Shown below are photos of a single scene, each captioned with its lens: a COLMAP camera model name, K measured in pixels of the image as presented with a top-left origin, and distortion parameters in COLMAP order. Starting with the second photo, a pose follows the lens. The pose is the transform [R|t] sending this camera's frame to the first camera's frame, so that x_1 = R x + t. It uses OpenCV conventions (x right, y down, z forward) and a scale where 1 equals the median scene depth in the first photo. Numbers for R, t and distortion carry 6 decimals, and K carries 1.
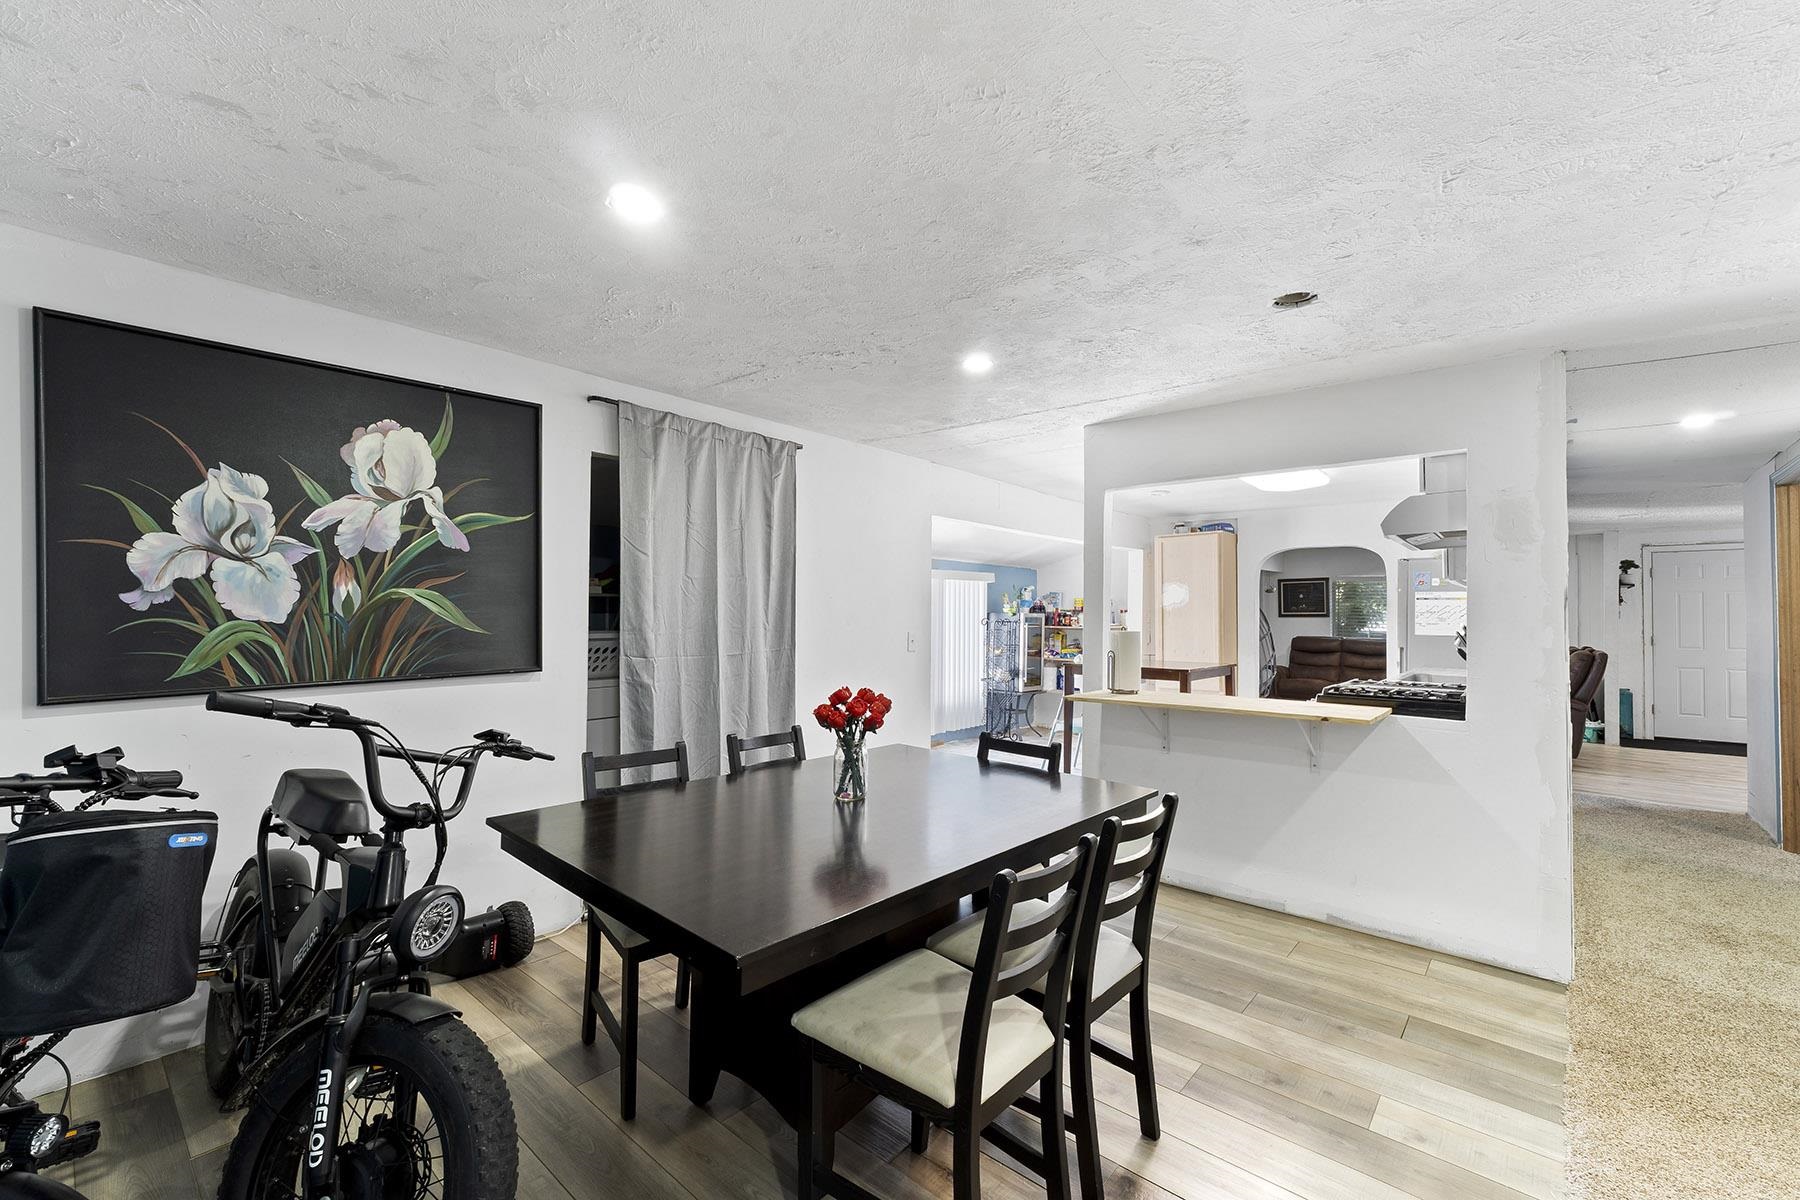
lens RADIAL K [[761.4, 0, 888.3], [0, 761.4, 603.4], [0, 0, 1]] dist [0.003111, 0.000360]
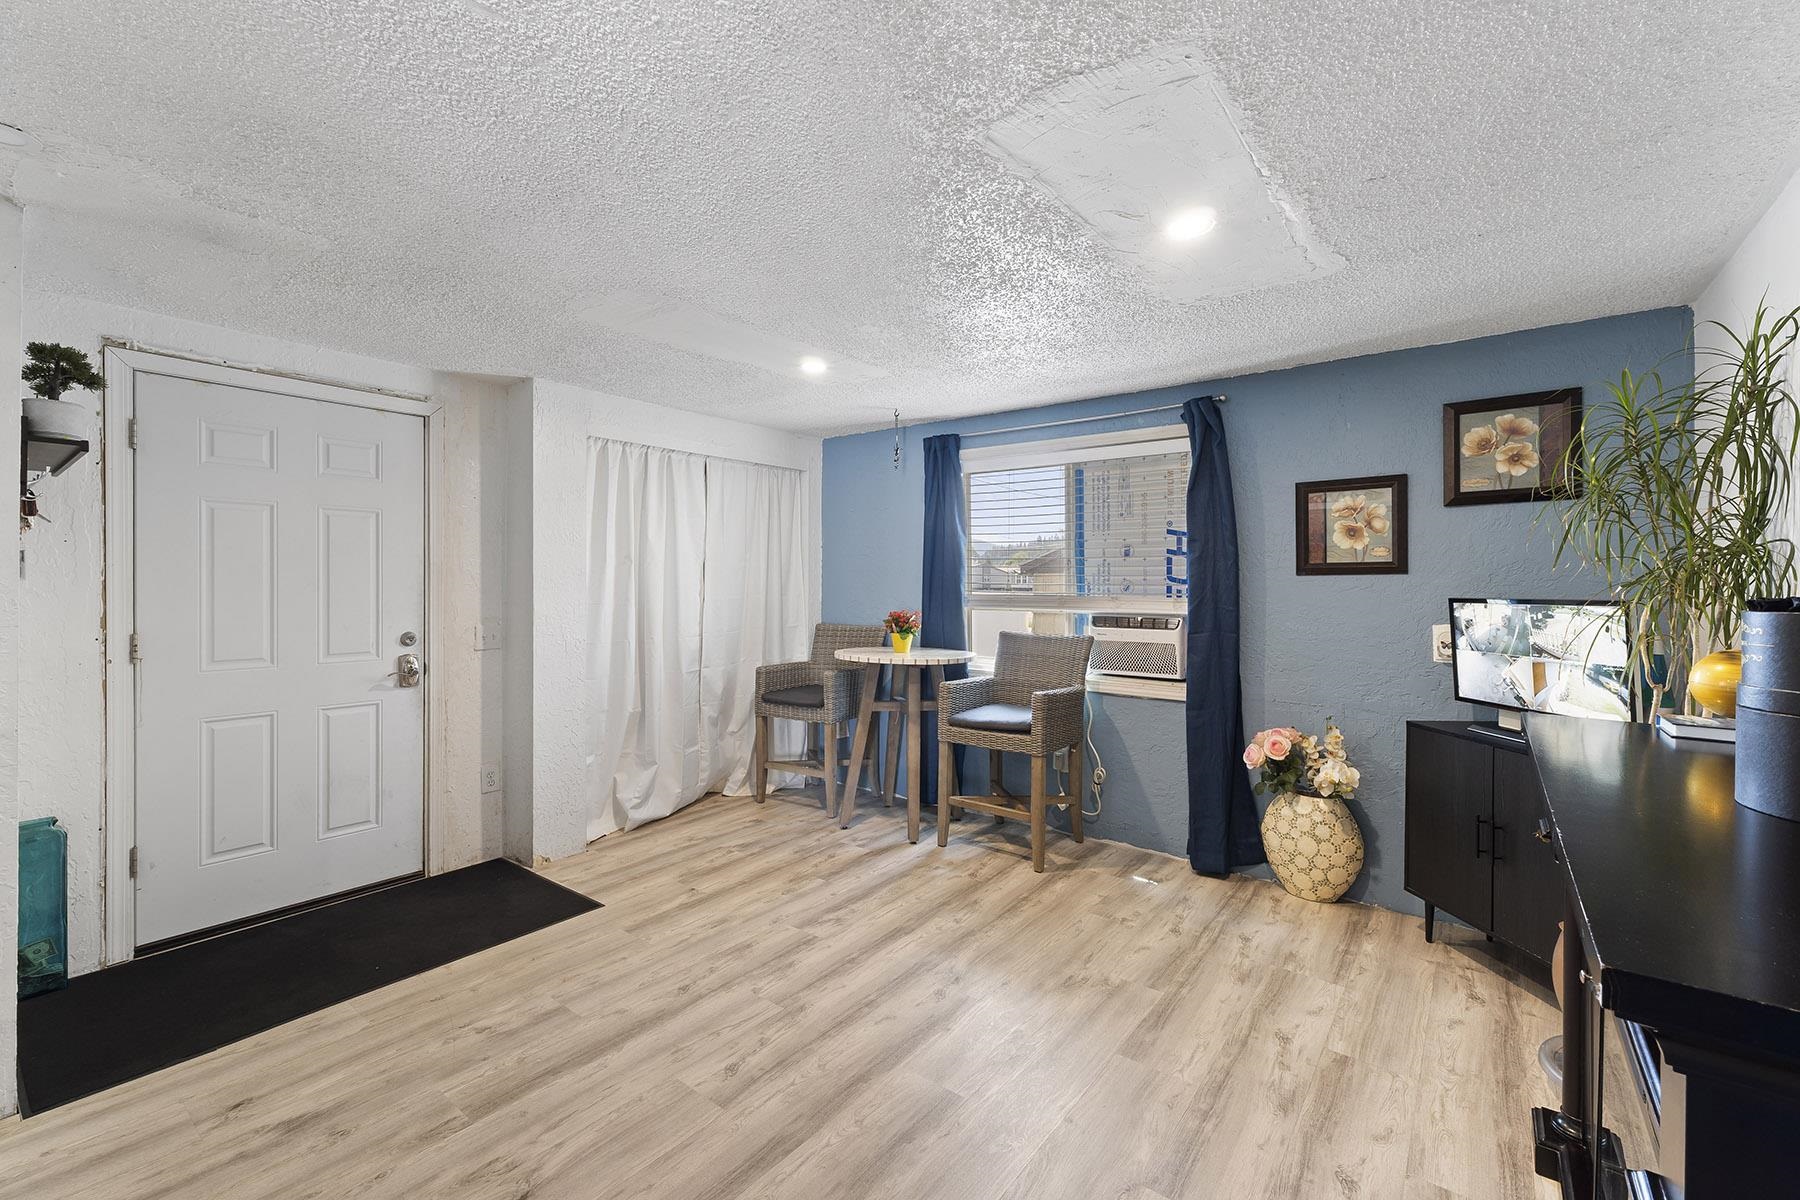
lens RADIAL K [[761.4, 0, 896.6], [0, 761.4, 590.9], [0, 0, 1]] dist [0.003111, 0.000360]
pose [[-0.045043, -0.007890, 0.998954, 0.701893], [-0.019923, 0.999777, 0.006998, 0.015911], [-0.998786, -0.019587, -0.045190, 0.733262]]
